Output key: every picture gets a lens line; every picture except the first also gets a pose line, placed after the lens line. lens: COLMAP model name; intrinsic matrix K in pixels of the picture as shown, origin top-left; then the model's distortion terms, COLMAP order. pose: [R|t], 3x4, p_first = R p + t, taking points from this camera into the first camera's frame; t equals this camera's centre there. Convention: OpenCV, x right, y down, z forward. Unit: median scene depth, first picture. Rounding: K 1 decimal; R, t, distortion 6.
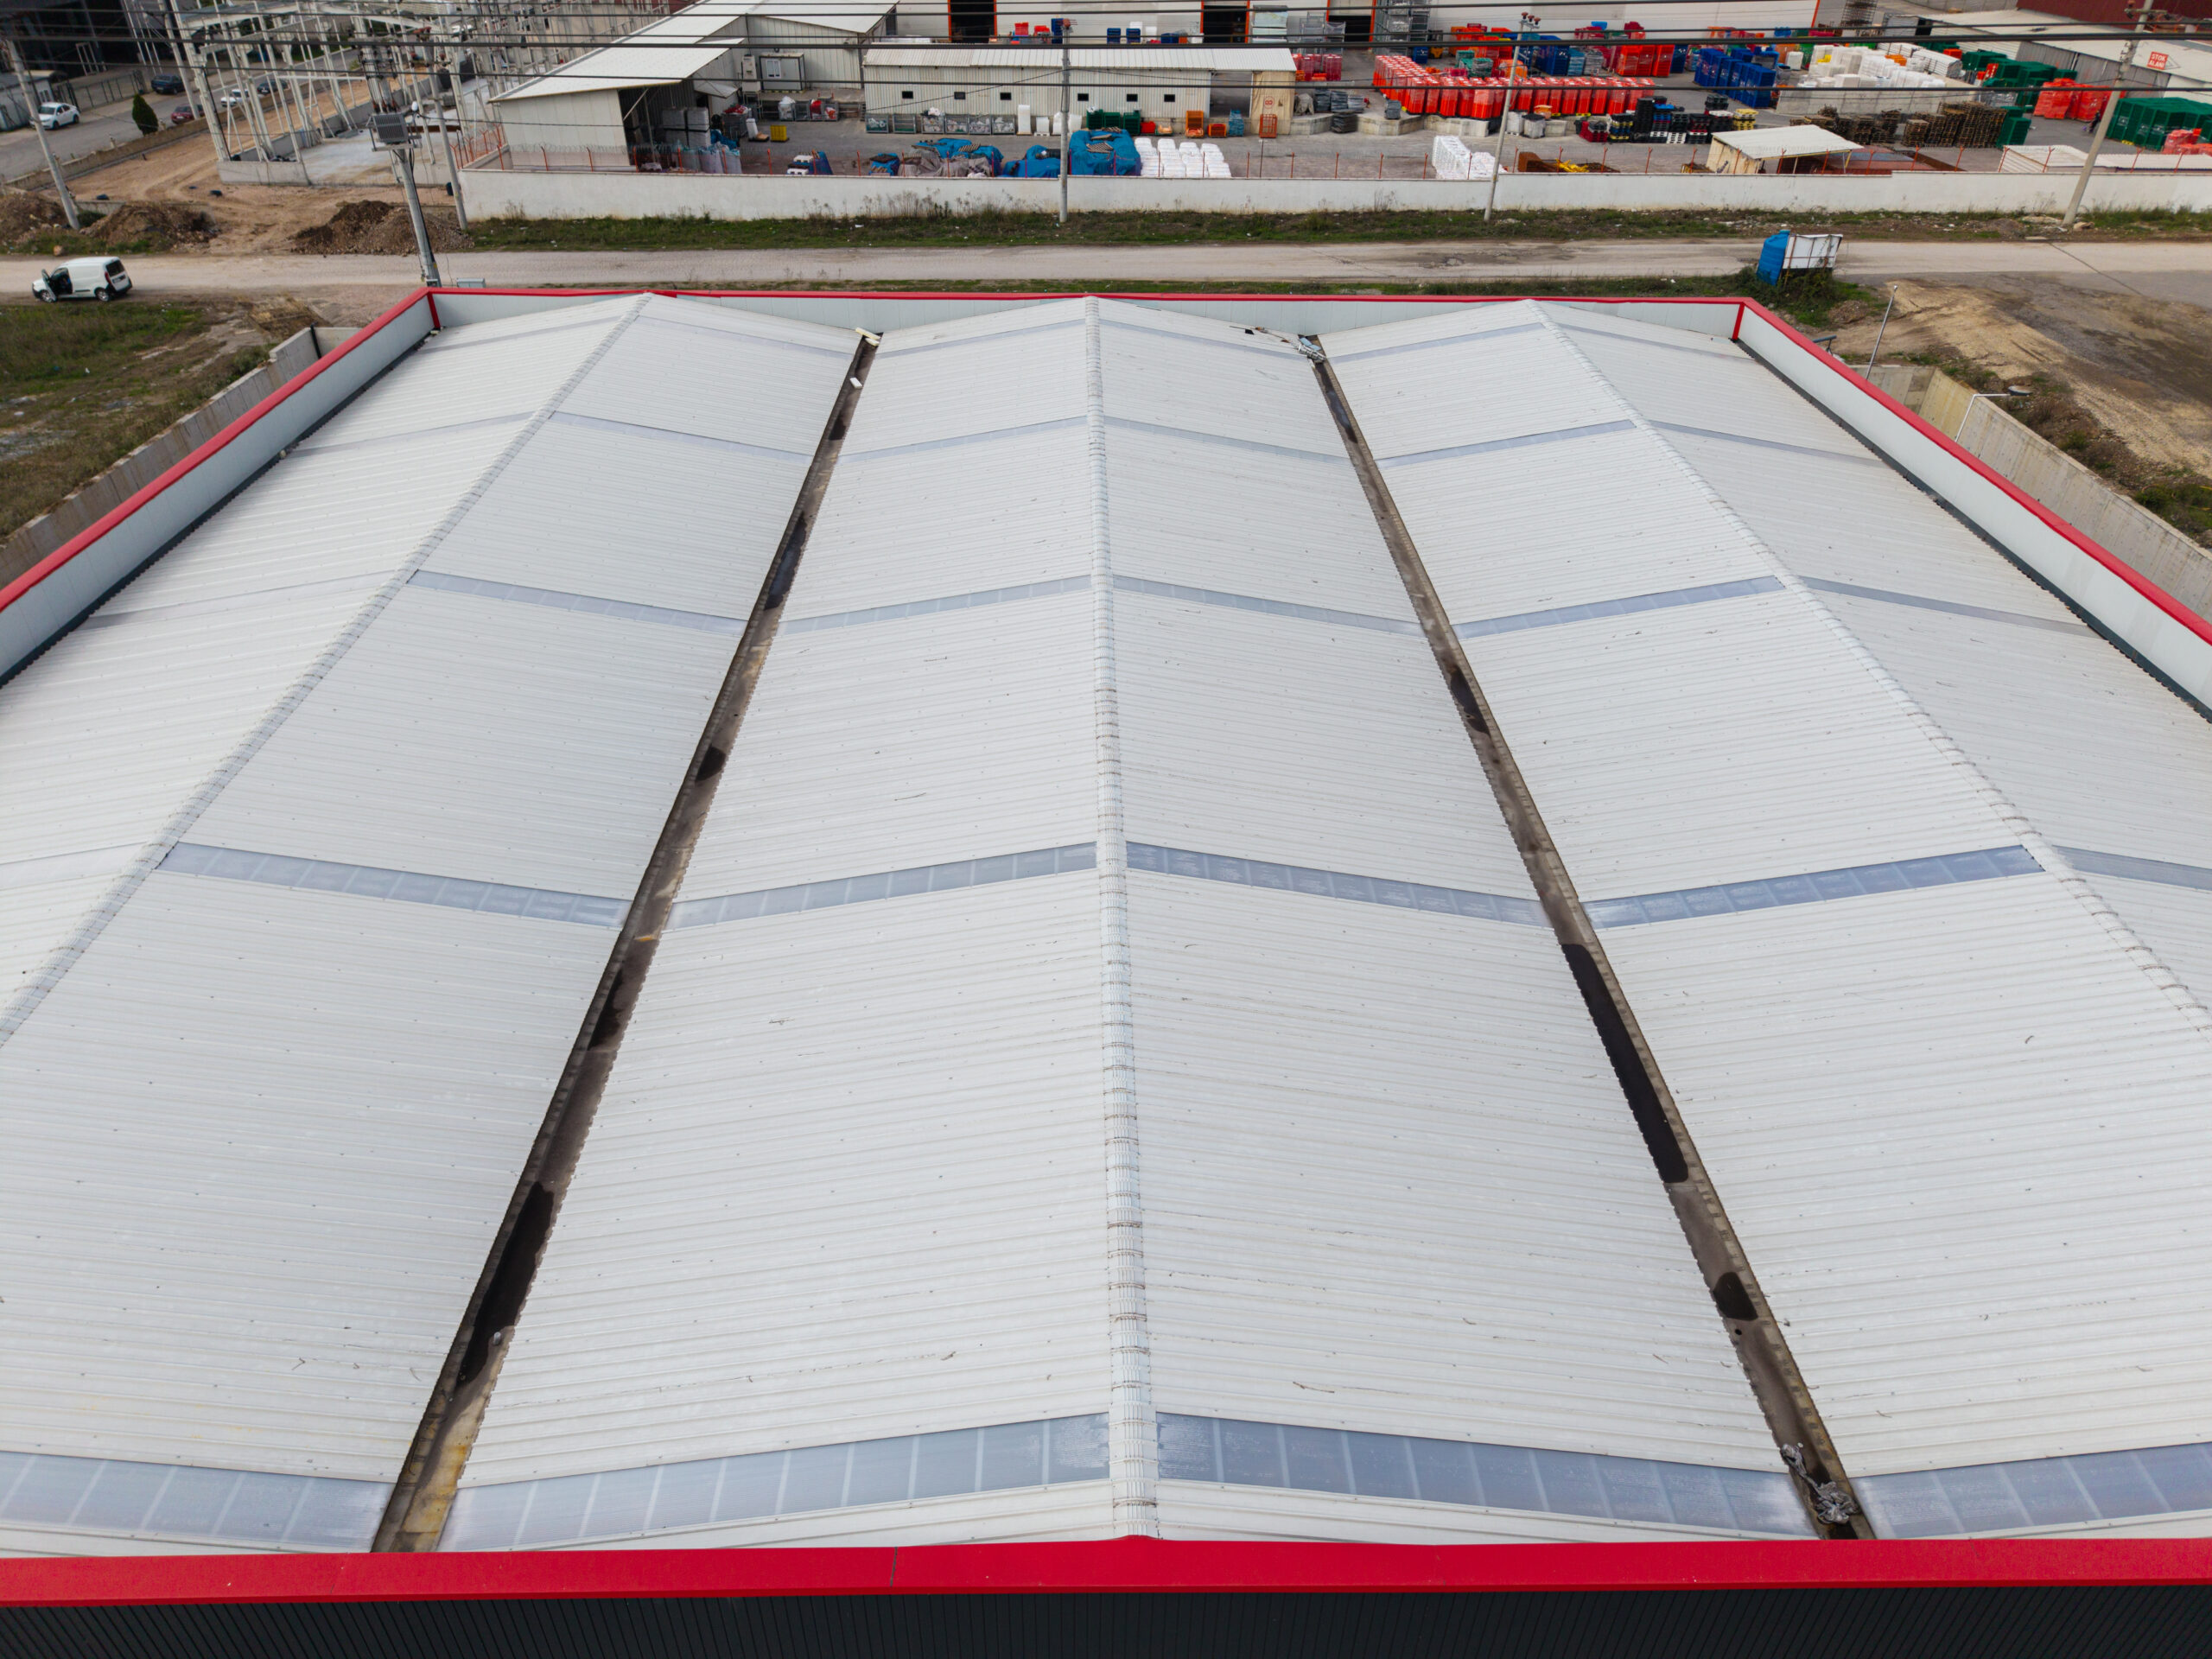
lens RADIAL K [[1484.7, 0, 1106.0], [0, 1484.7, 829.5], [0, 0, 1]] dist [0.007102, -0.006515]
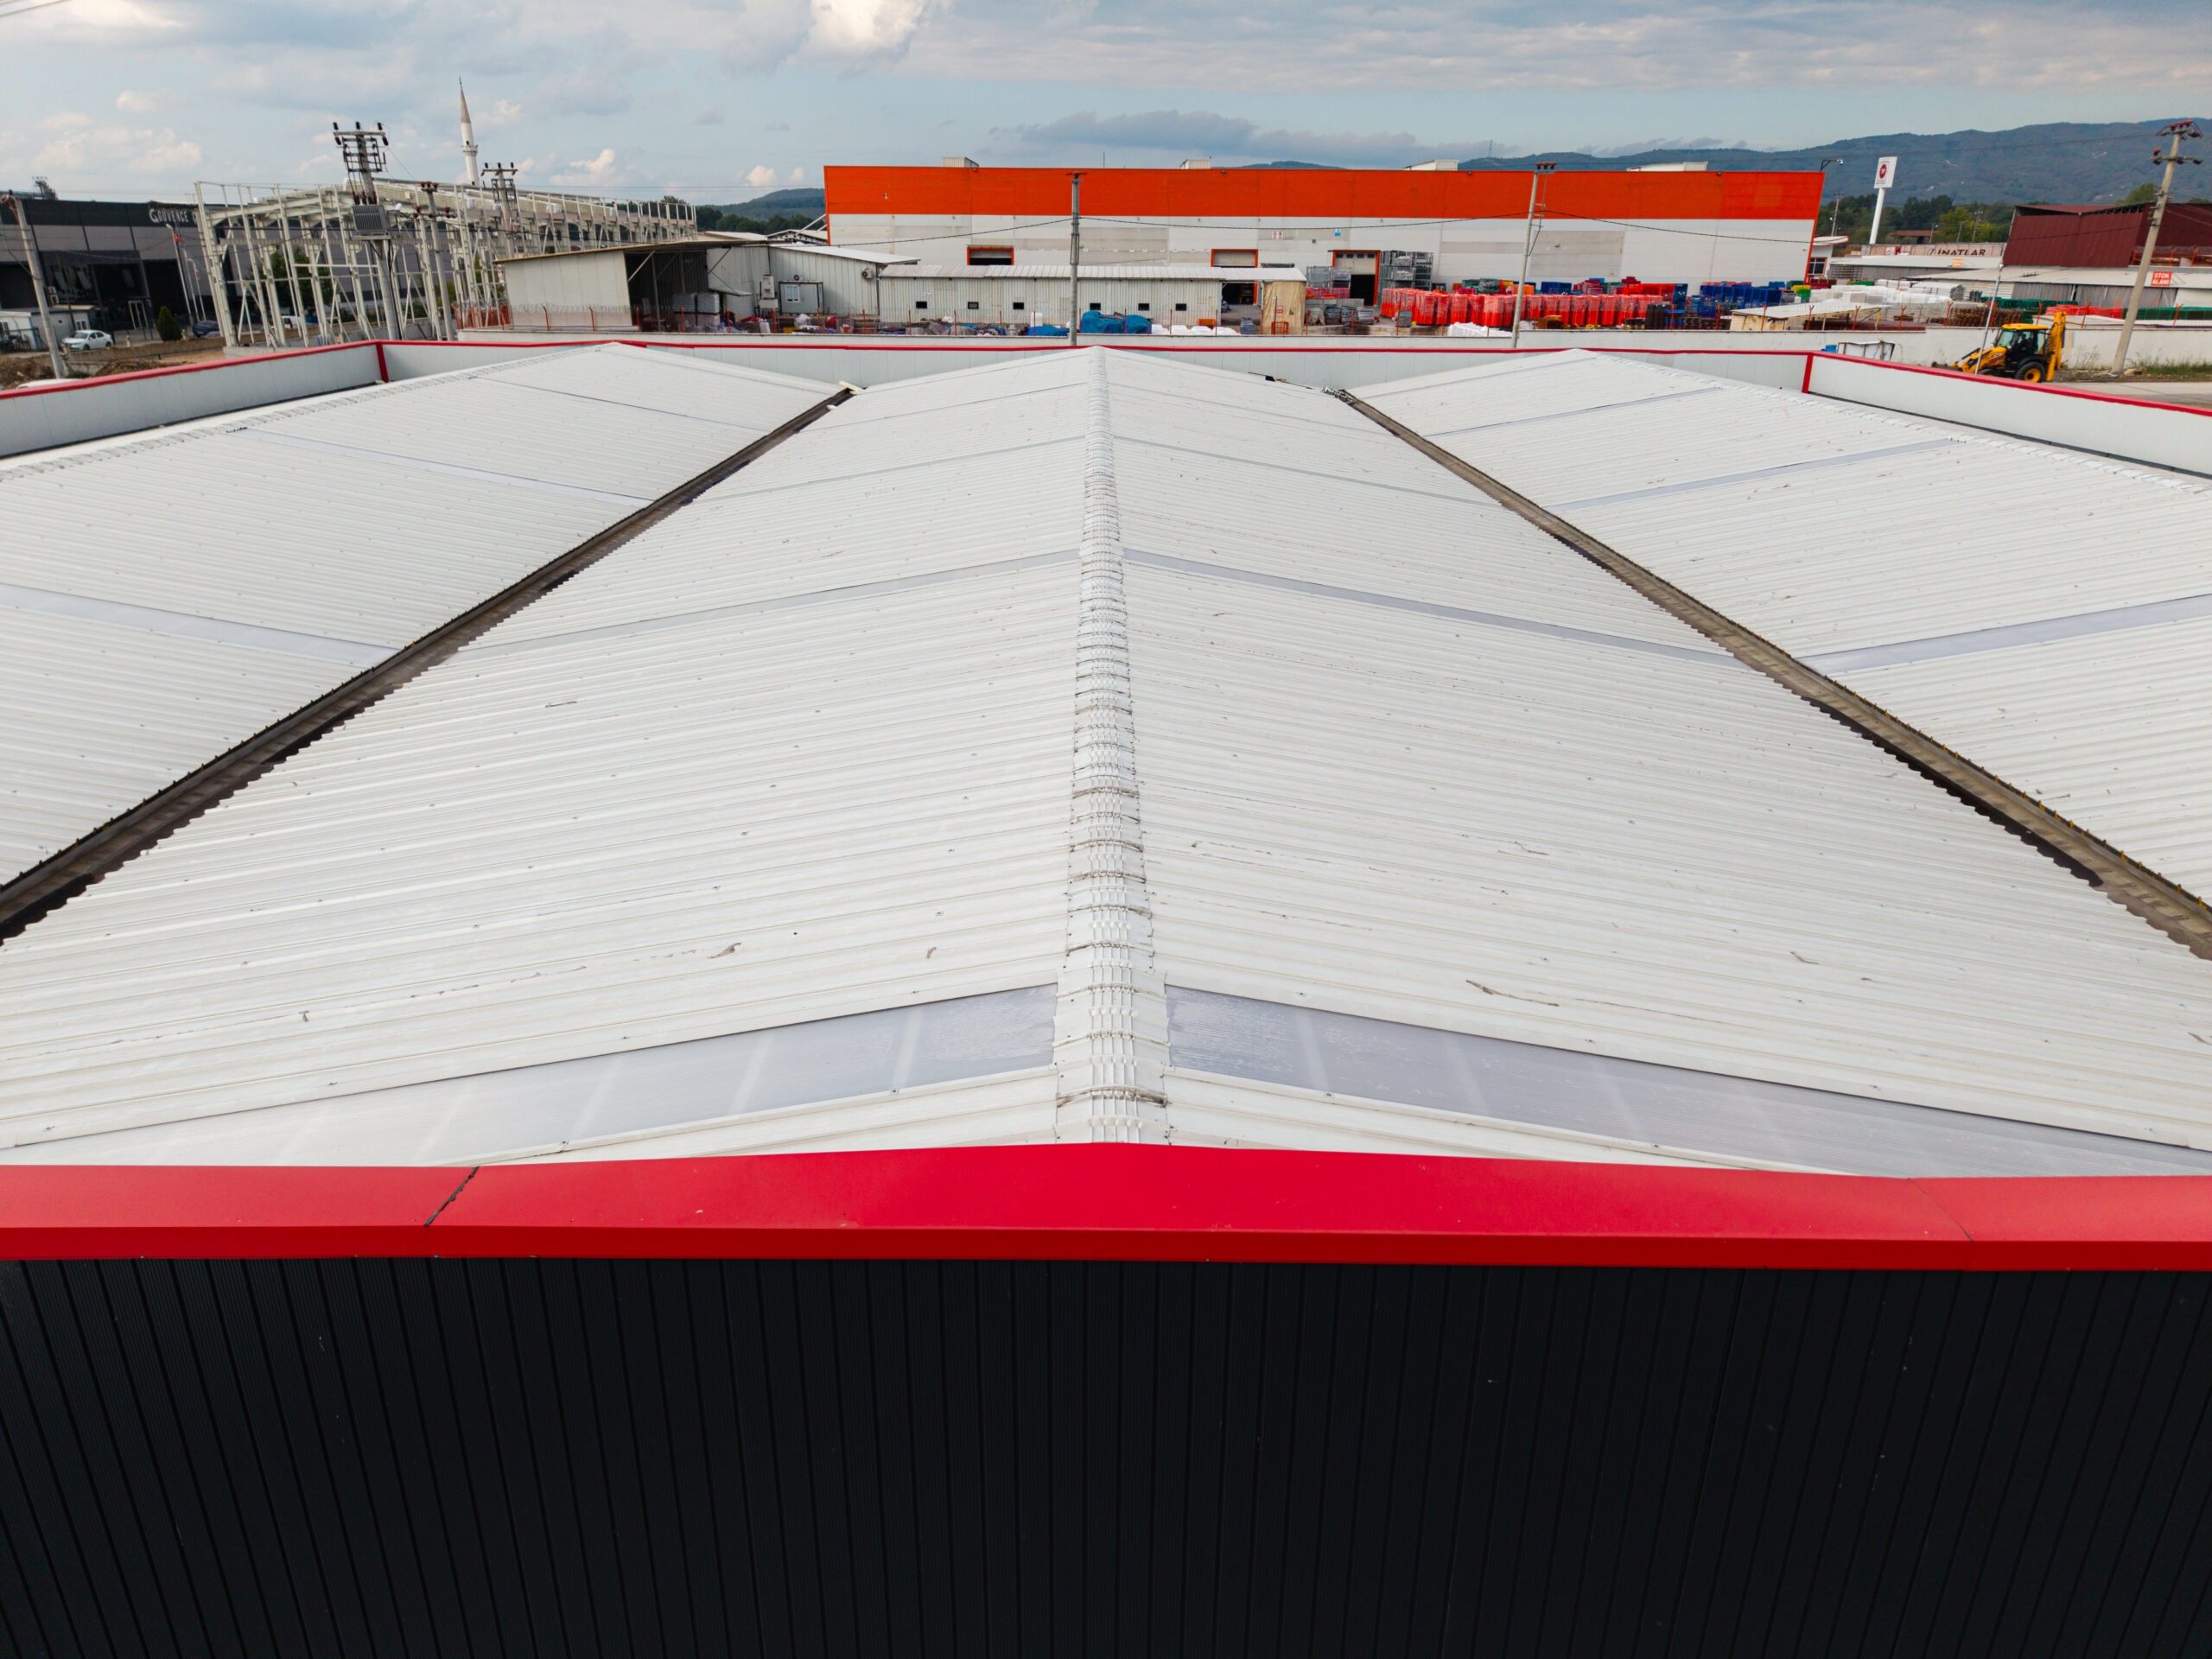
lens RADIAL K [[1484.7, 0, 1106.0], [0, 1484.7, 829.5], [0, 0, 1]] dist [0.007102, -0.006515]
pose [[0.999941, 0.001889, -0.010744, 0.004262], [-0.004180, 0.976065, -0.217437, 0.091588], [0.010076, 0.217469, 0.976015, 0.117466]]
